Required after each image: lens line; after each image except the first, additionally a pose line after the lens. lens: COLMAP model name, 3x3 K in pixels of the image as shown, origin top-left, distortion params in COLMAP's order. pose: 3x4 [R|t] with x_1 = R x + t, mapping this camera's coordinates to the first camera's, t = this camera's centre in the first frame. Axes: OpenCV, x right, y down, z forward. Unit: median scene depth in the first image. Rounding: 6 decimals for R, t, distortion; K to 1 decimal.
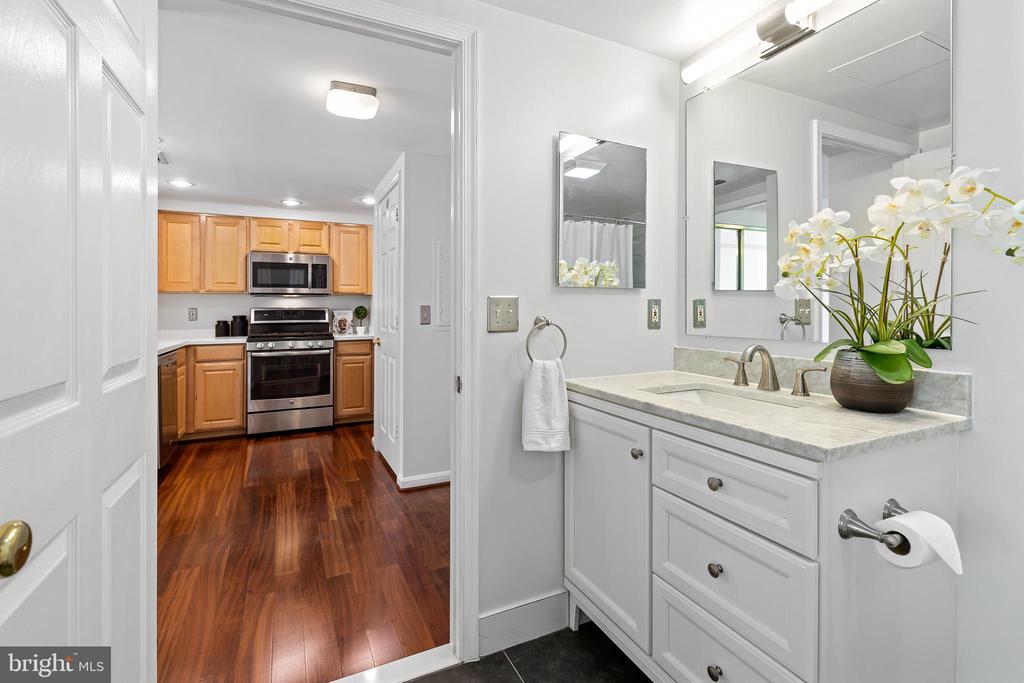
lens RADIAL K [[461.0, 0, 504.4], [0, 461.0, 305.4], [0, 0, 1]] dist [0.008894, -0.001191]
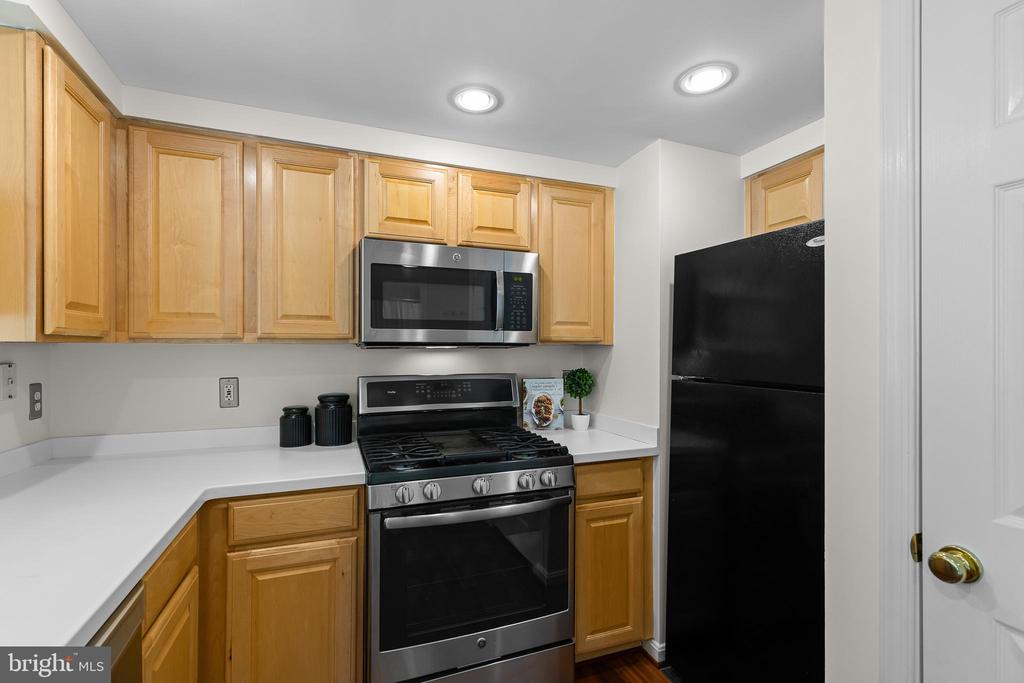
lens RADIAL K [[461.0, 0, 510.1], [0, 461.0, 349.0], [0, 0, 1]] dist [0.008894, -0.001191]
pose [[0.996933, 0.003603, -0.078181, -0.395625], [-0.003144, 0.999977, 0.005996, -0.024170], [0.078201, -0.005731, 0.996921, 0.616973]]
